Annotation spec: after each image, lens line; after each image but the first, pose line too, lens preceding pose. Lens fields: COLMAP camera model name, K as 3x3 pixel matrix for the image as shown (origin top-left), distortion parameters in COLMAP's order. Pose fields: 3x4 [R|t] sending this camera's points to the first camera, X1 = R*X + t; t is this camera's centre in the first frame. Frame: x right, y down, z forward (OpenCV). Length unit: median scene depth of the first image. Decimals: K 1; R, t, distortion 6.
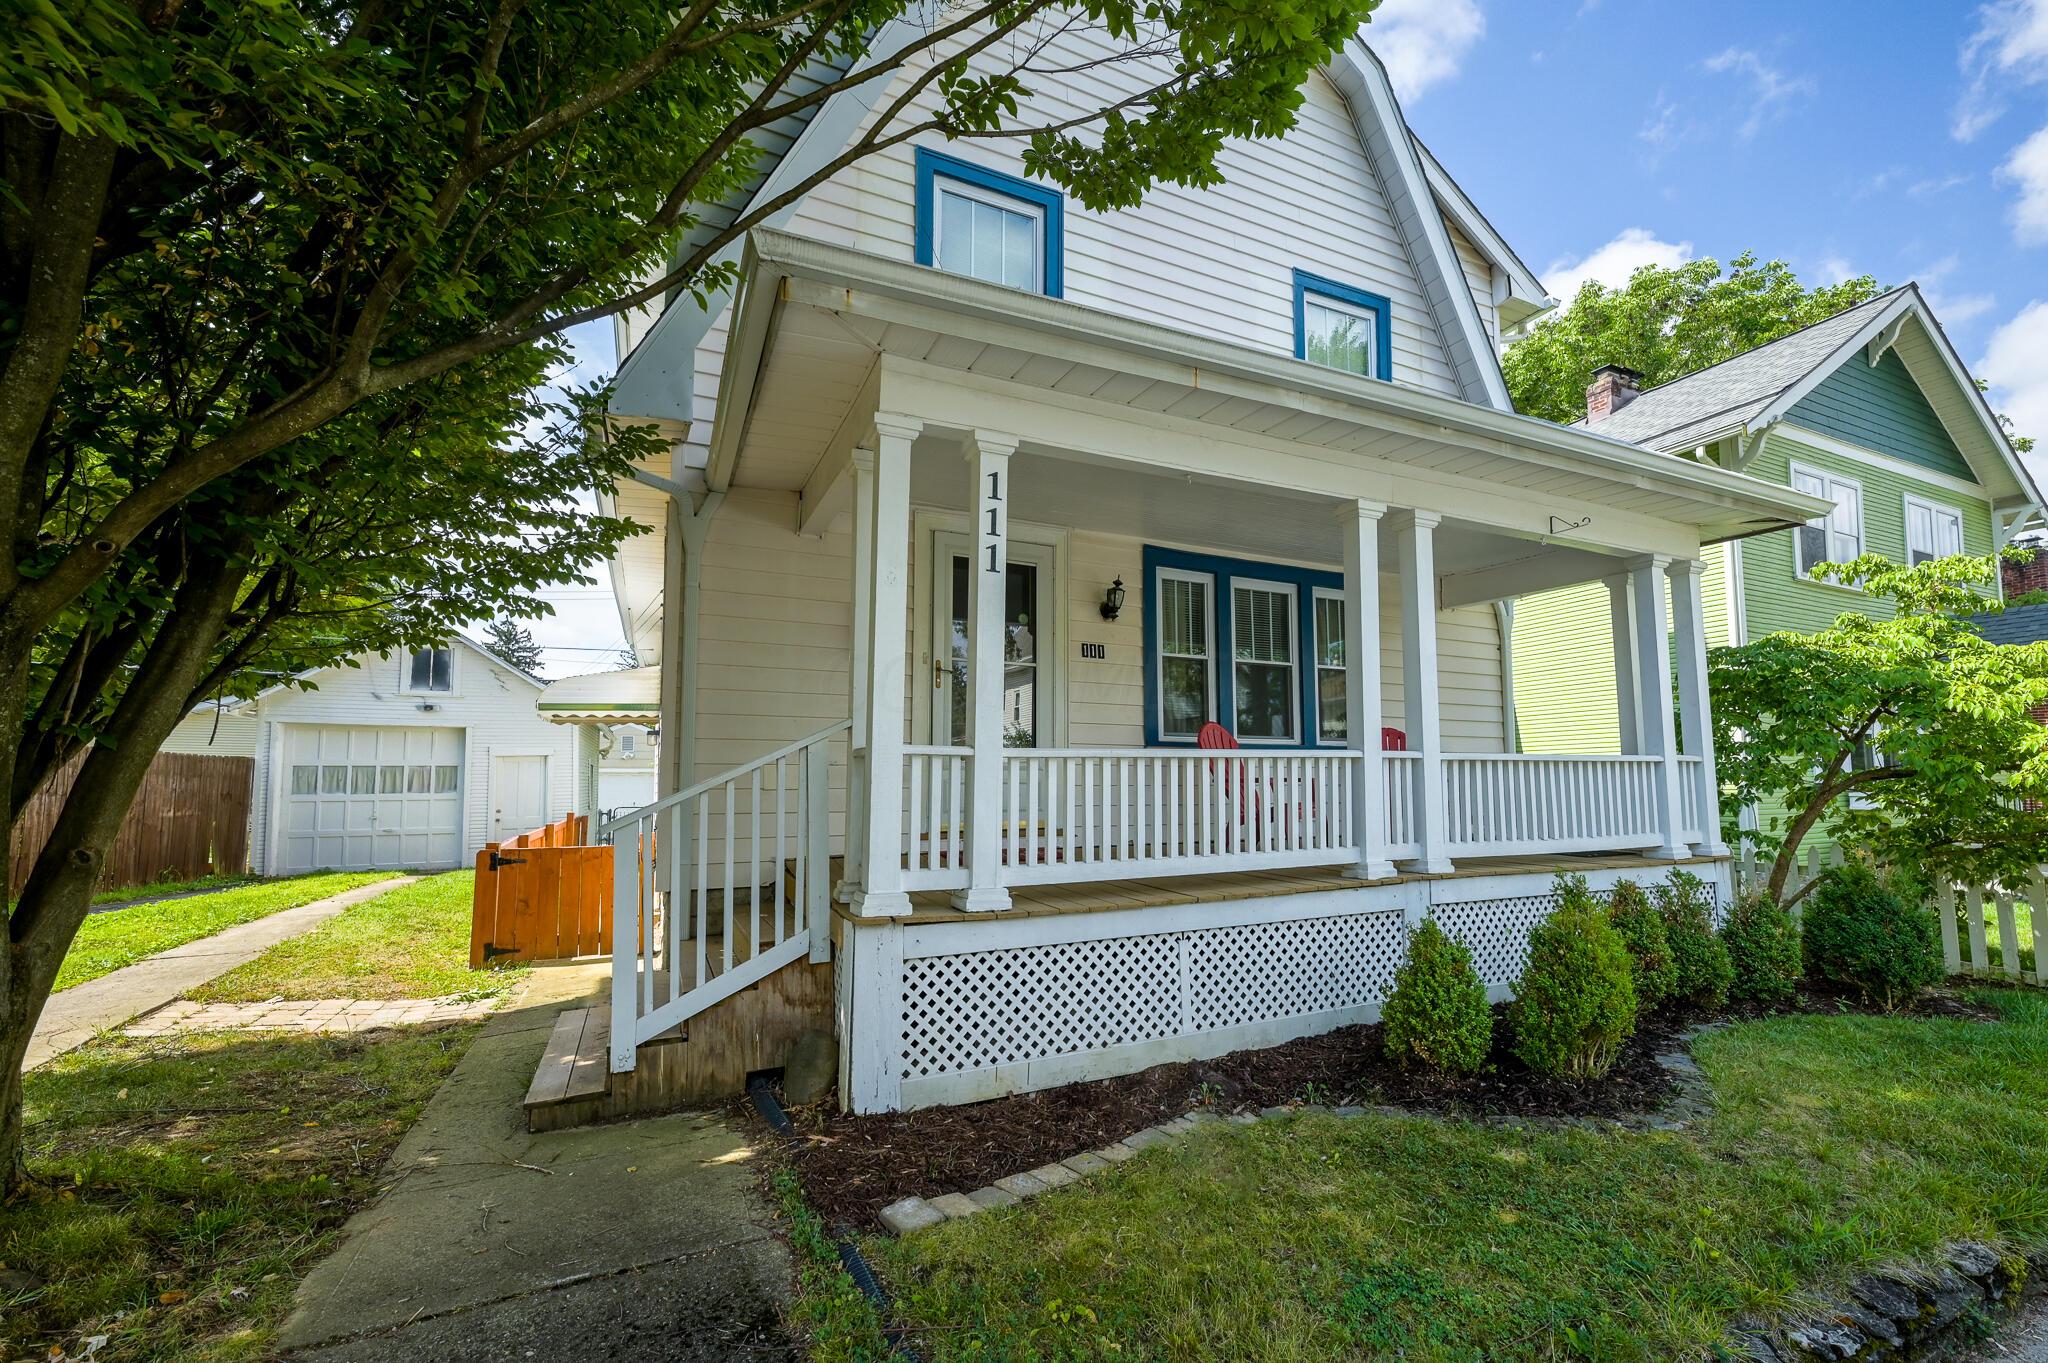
lens RADIAL K [[859.2, 0, 1071.9], [0, 859.2, 712.4], [0, 0, 1]] dist [-0.001071, -0.000614]
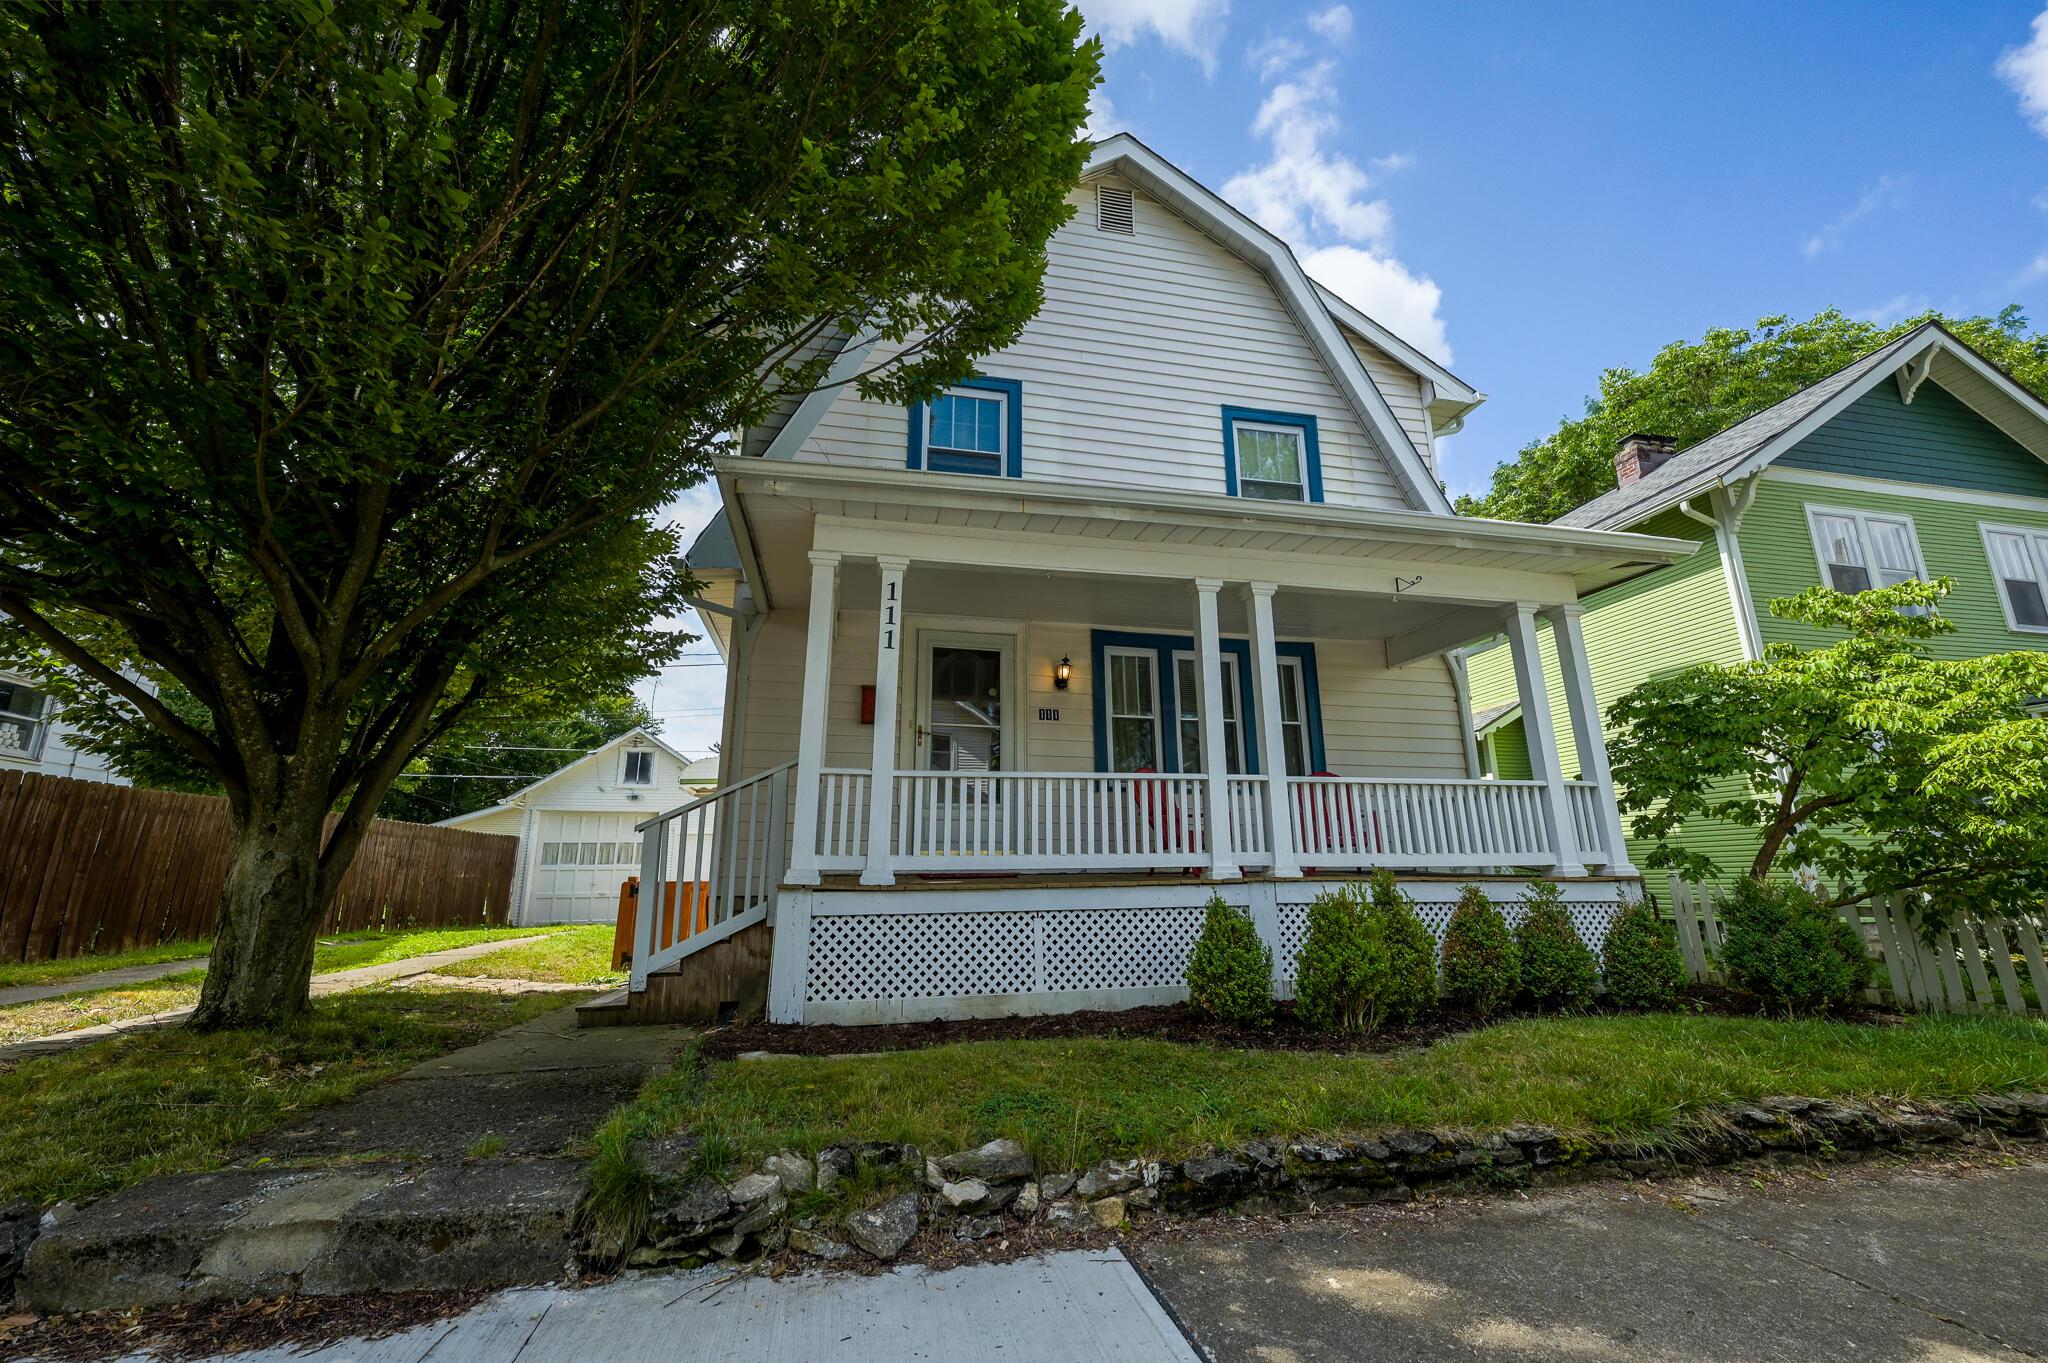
lens RADIAL K [[798.7, 0, 1013.0], [0, 798.7, 671.9], [0, 0, 1]] dist [-0.001502, 0.000175]
pose [[0.970934, -0.062076, -0.231158, 0.267033], [0.022400, 0.985110, -0.170457, 0.069827], [0.238298, 0.160325, 0.957868, -0.151028]]
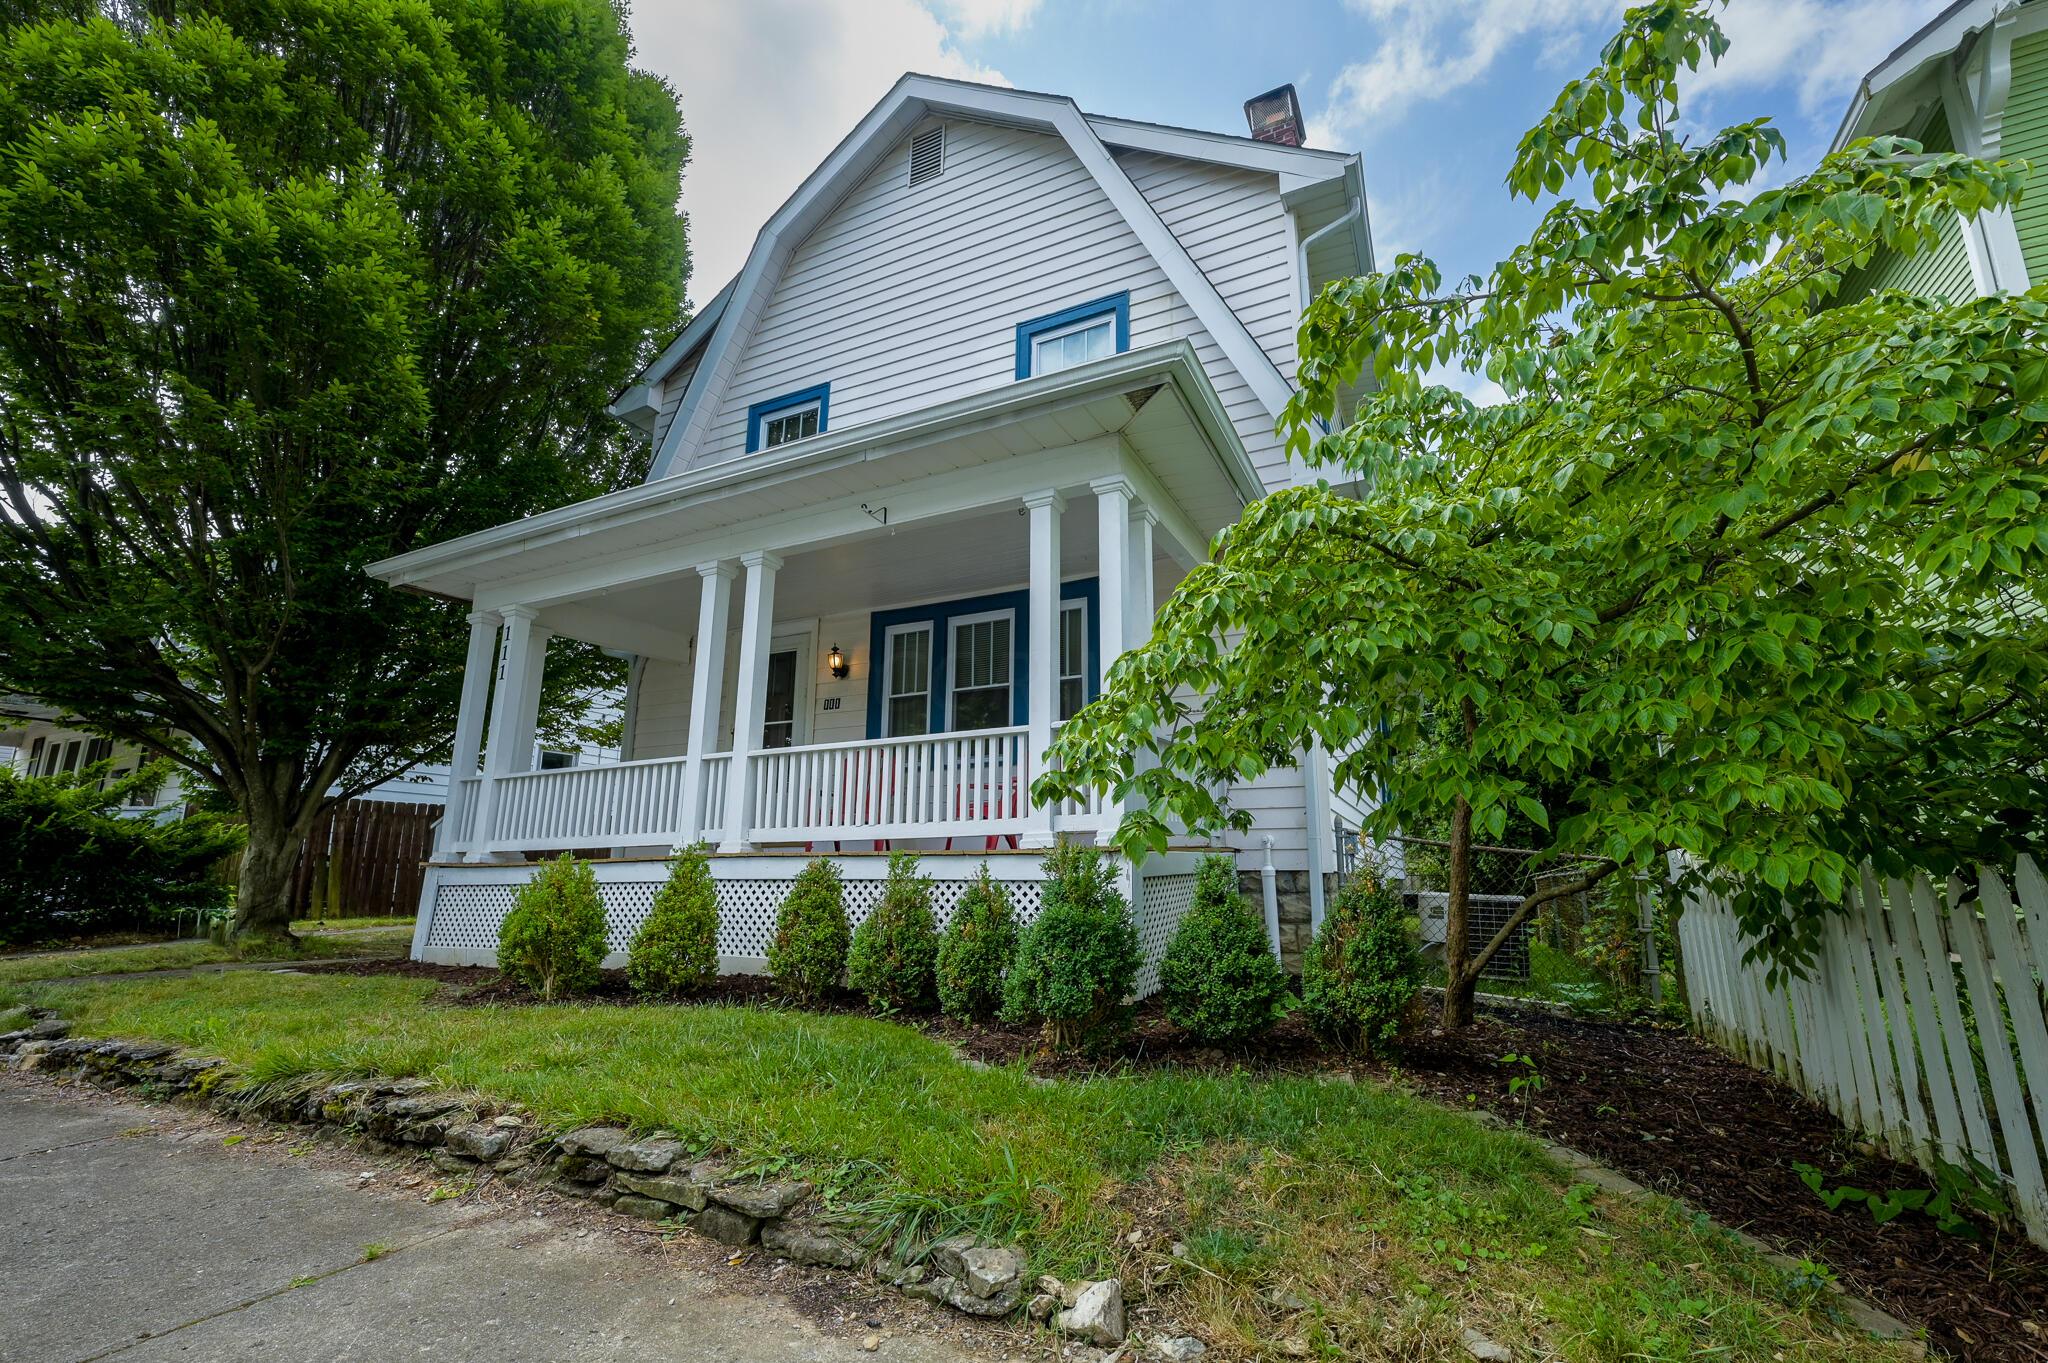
lens RADIAL K [[859.2, 0, 1035.9], [0, 859.2, 696.3], [0, 0, 1]] dist [-0.001071, -0.000614]
pose [[0.620190, -0.148968, -0.770177, 1.340427], [0.069004, 0.988357, -0.135602, 0.129416], [0.781411, 0.030954, 0.623249, 0.451488]]
